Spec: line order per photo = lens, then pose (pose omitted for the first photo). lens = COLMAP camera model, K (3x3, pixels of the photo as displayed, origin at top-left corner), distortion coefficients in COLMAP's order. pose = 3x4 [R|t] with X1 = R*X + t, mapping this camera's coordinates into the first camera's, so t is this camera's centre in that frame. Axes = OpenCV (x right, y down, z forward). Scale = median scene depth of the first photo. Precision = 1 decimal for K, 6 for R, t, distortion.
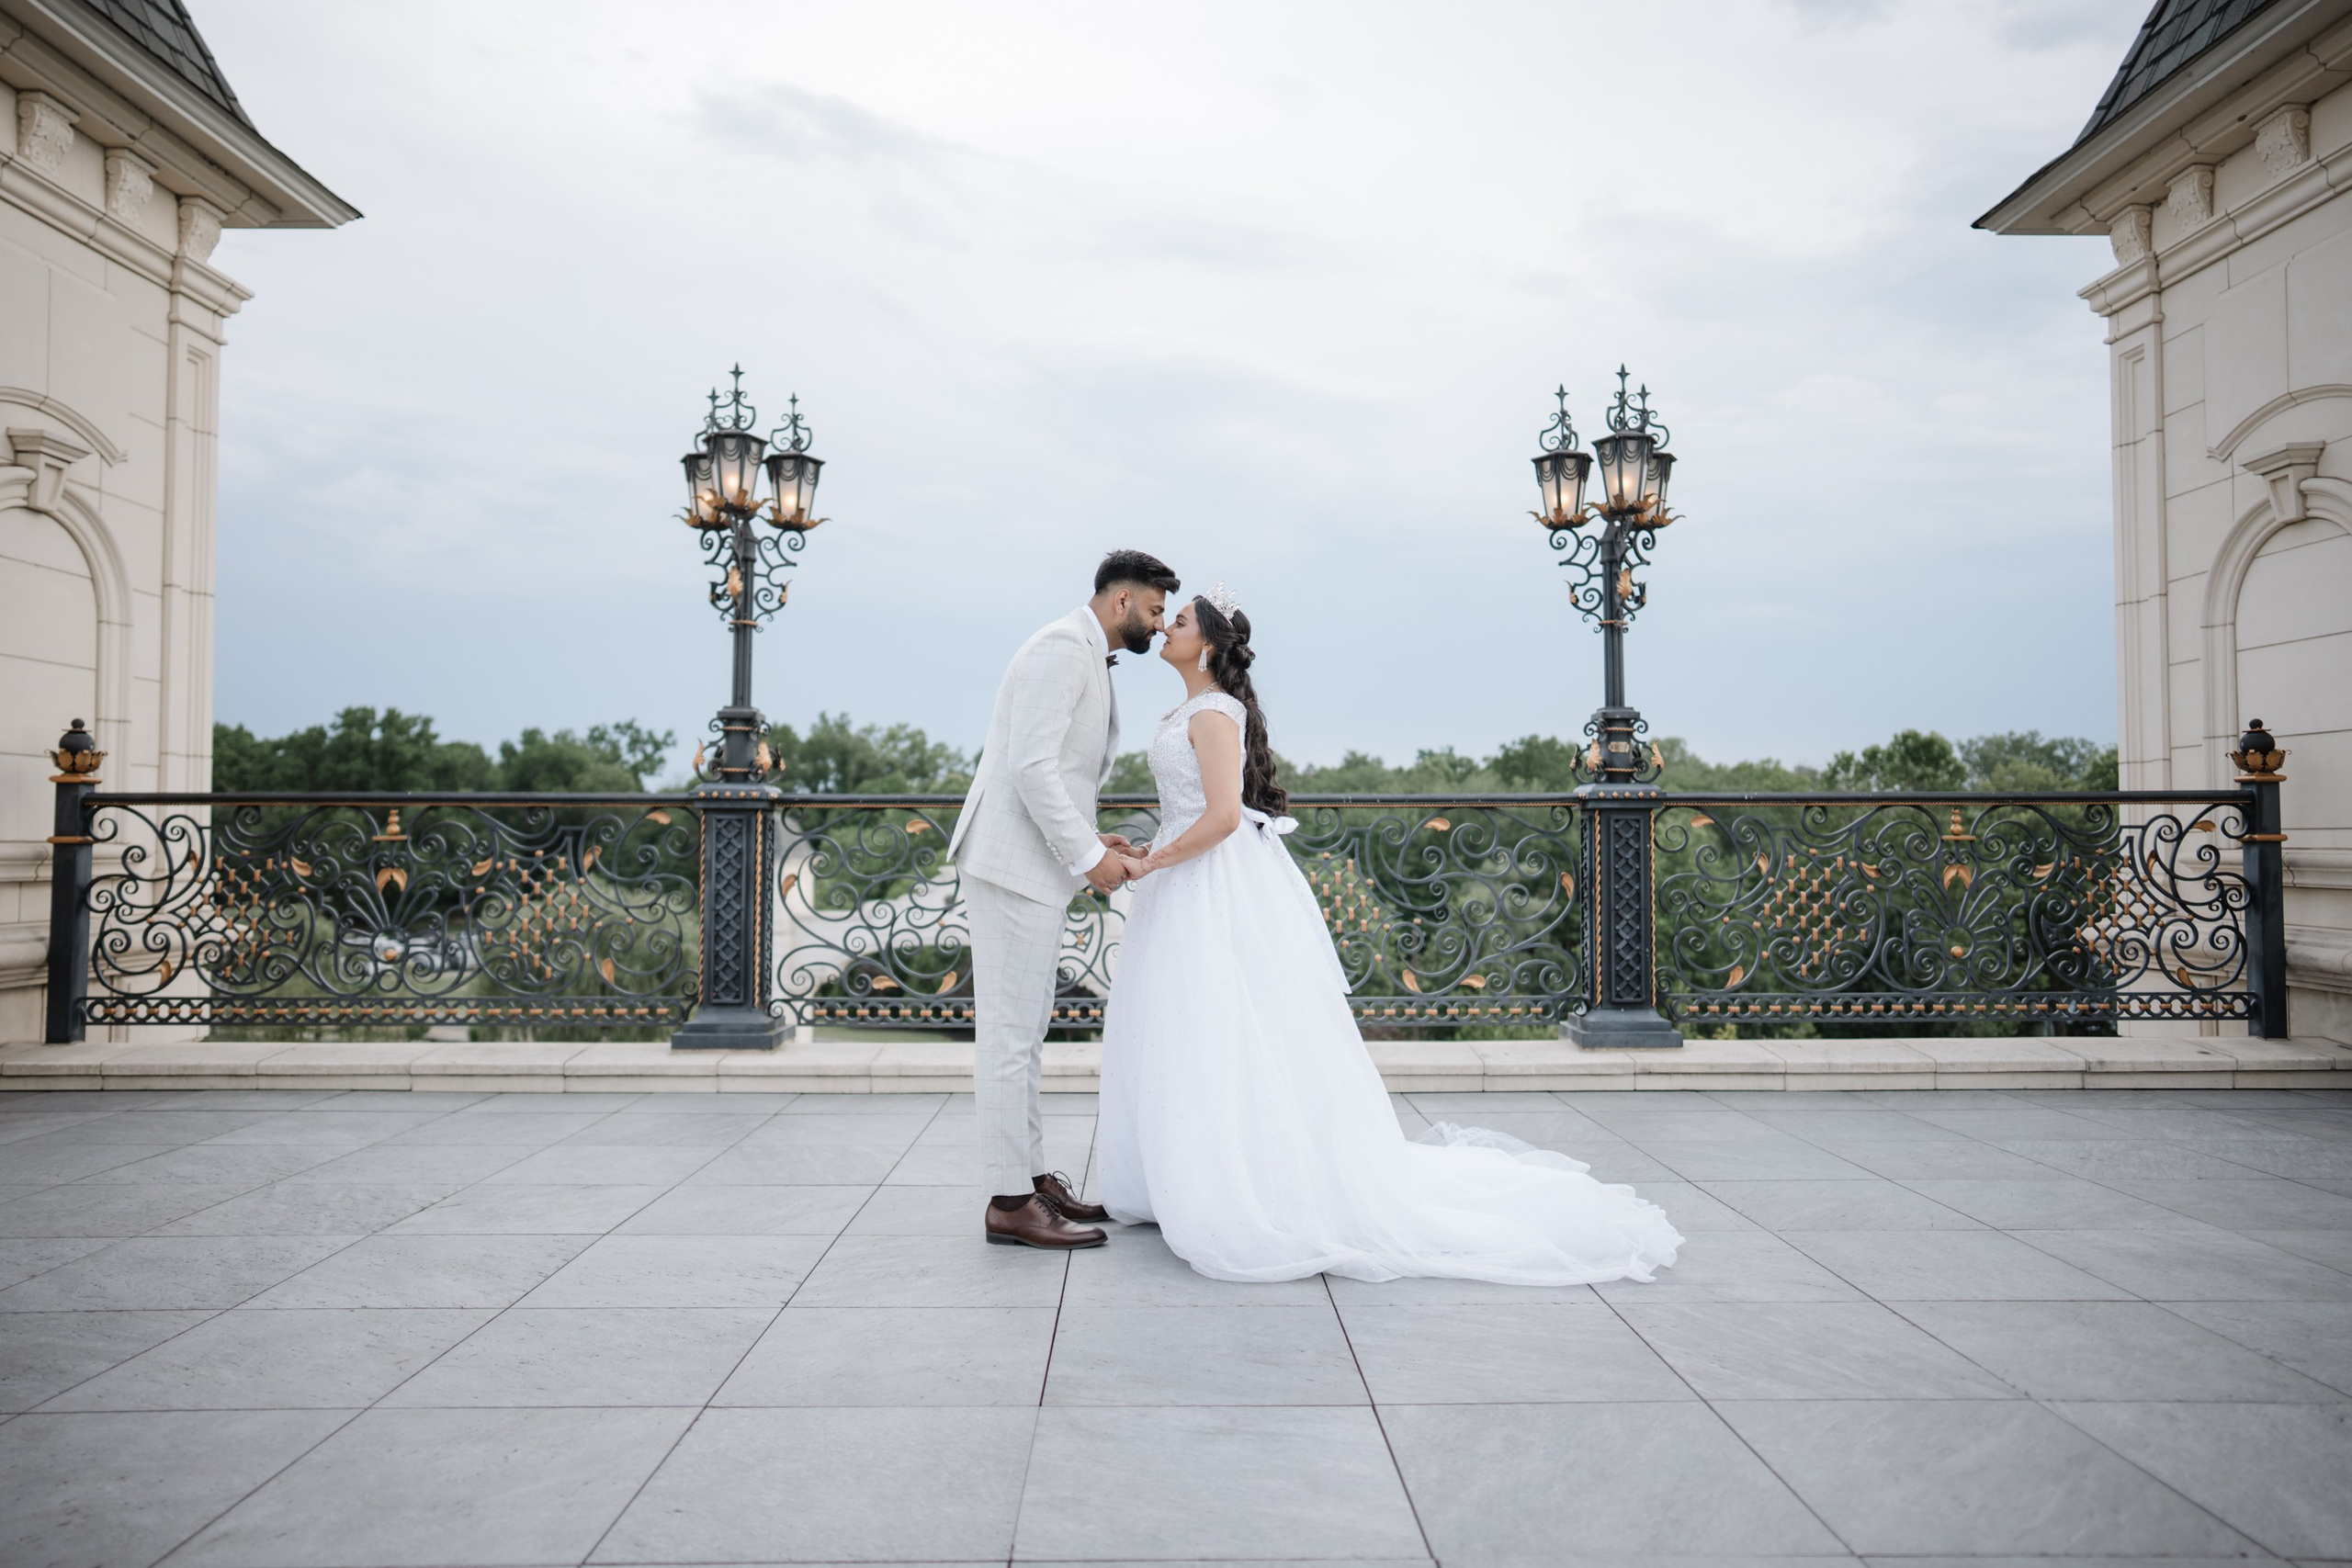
lens RADIAL K [[1613.3, 0, 1179.3], [0, 1613.3, 784.6], [0, 0, 1]] dist [0.007792, -0.001925]
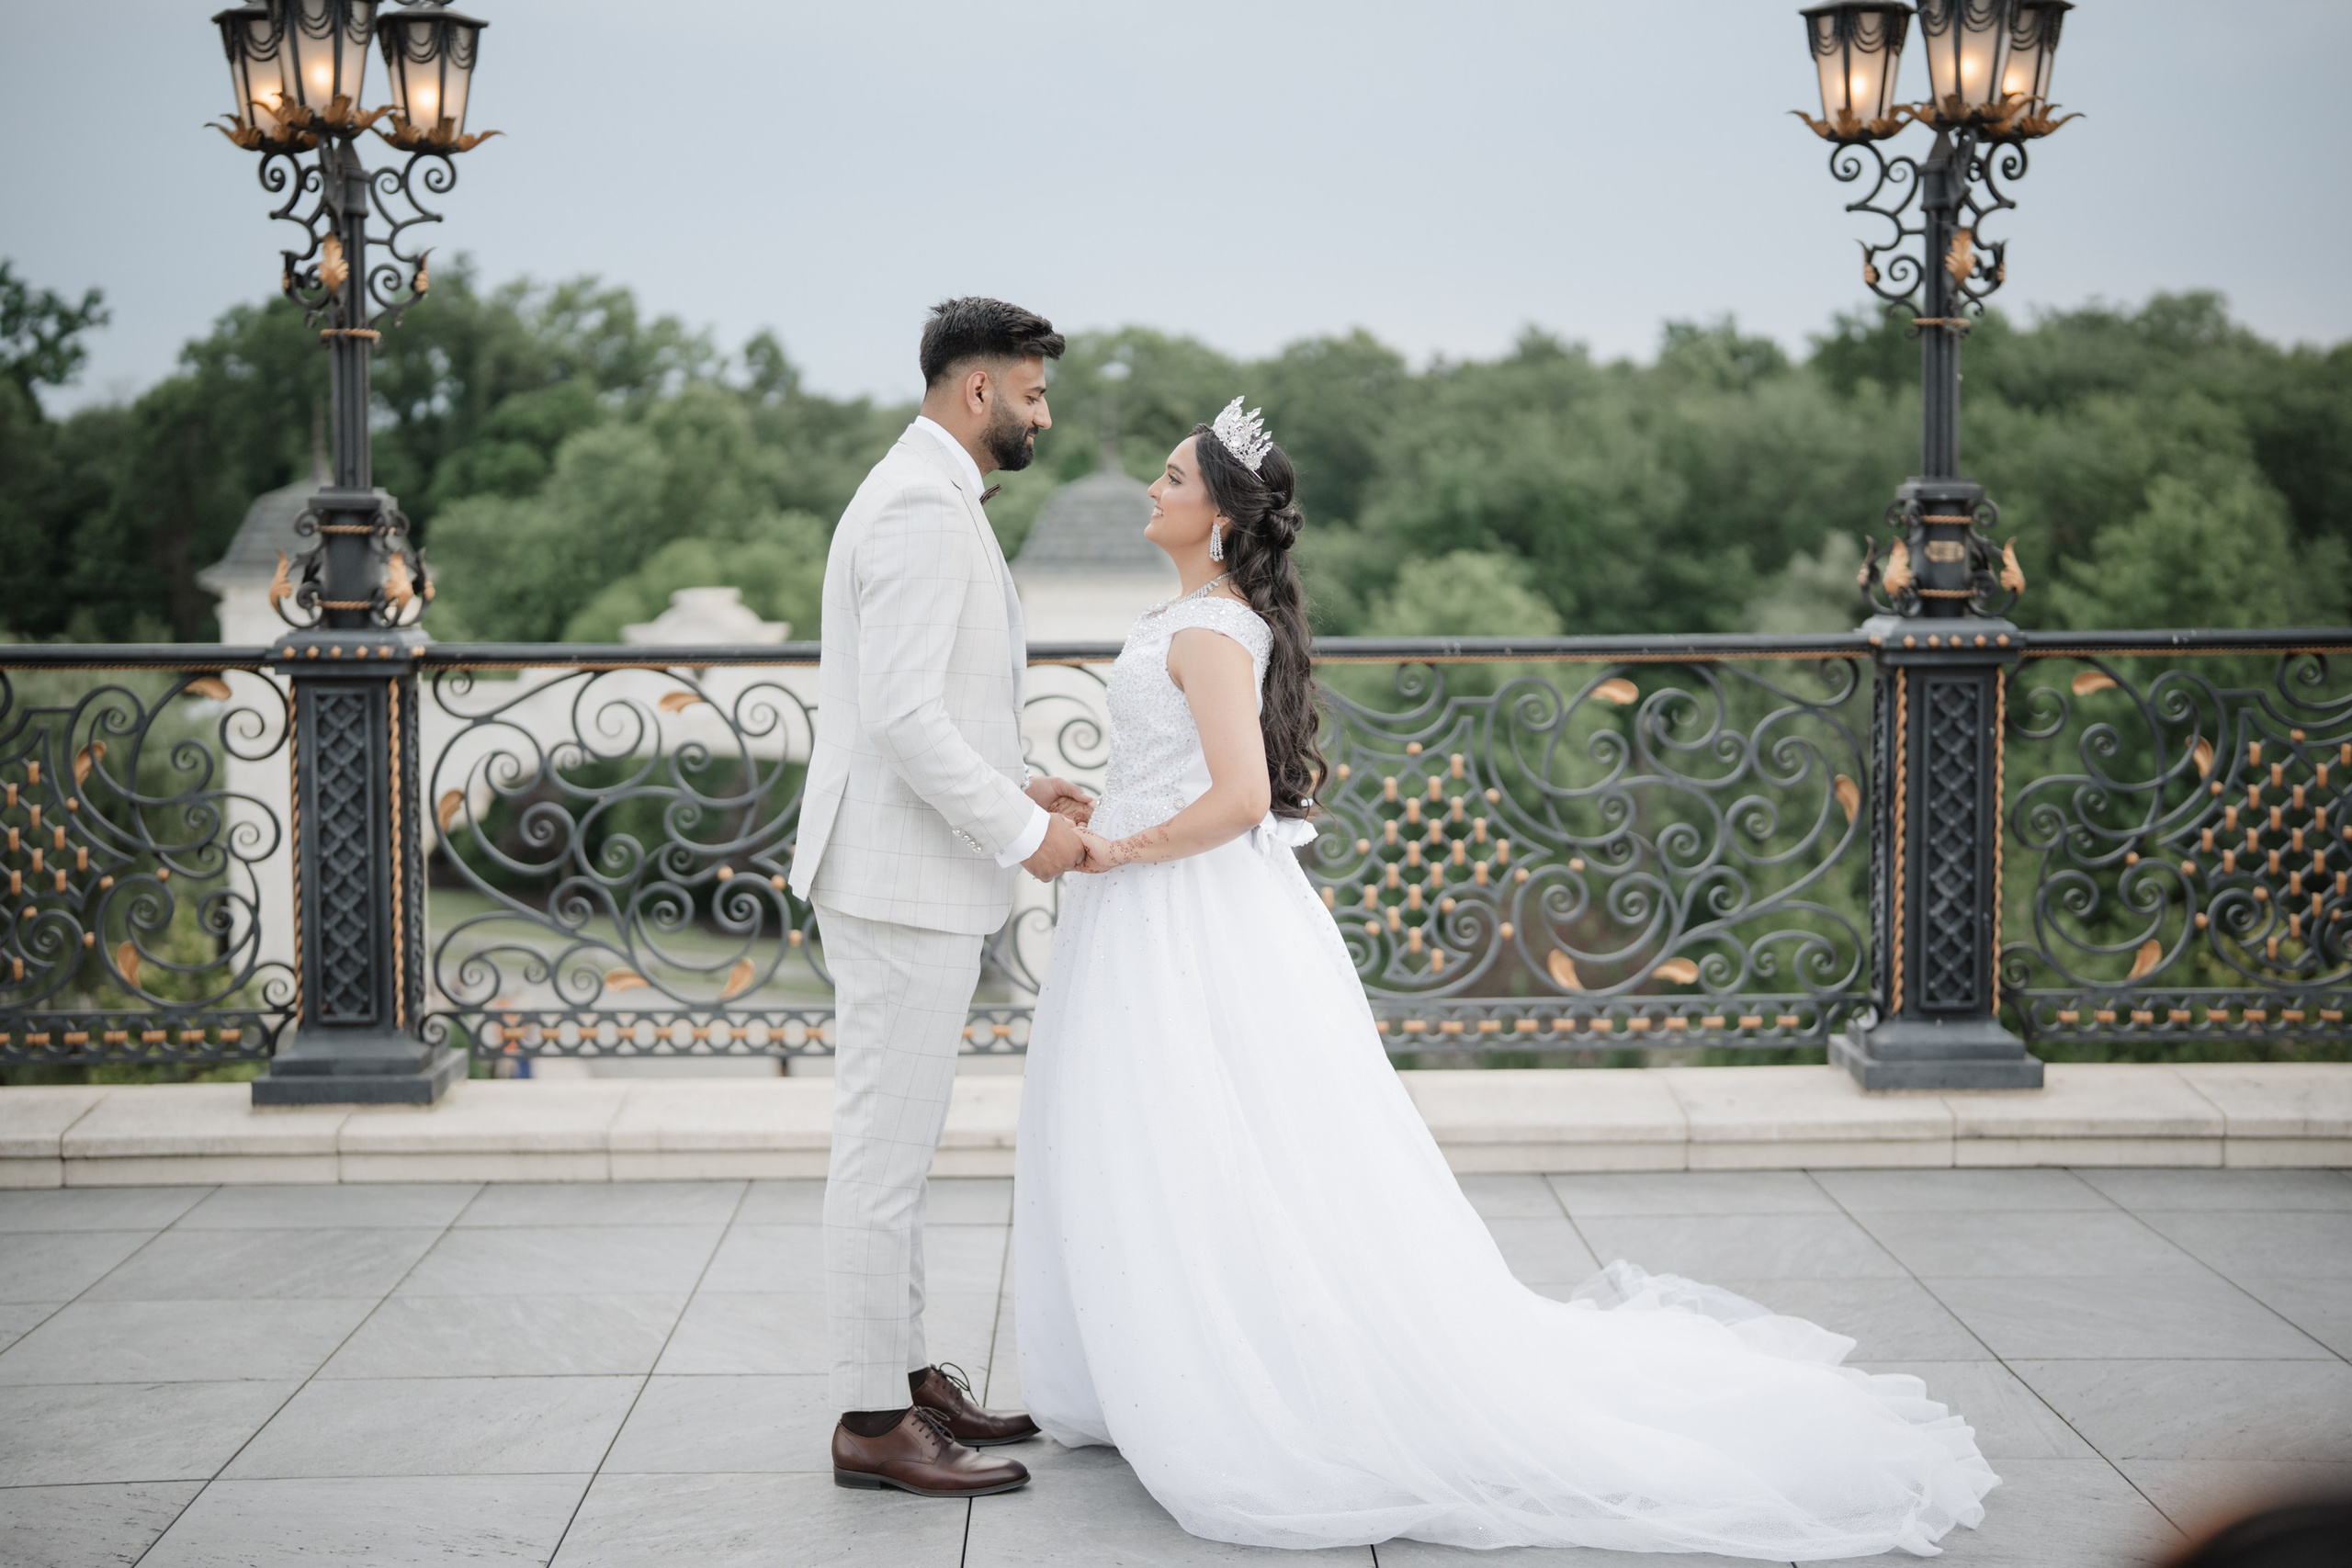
lens RADIAL K [[3352.6, 0, 1181.5], [0, 3352.6, 782.0], [0, 0, 1]] dist [0.104301, 0.000000]
pose [[0.999974, -0.006143, 0.003670, 0.006322], [0.005665, 0.992943, 0.118454, -0.082889], [-0.004372, -0.118430, 0.992953, -0.153904]]
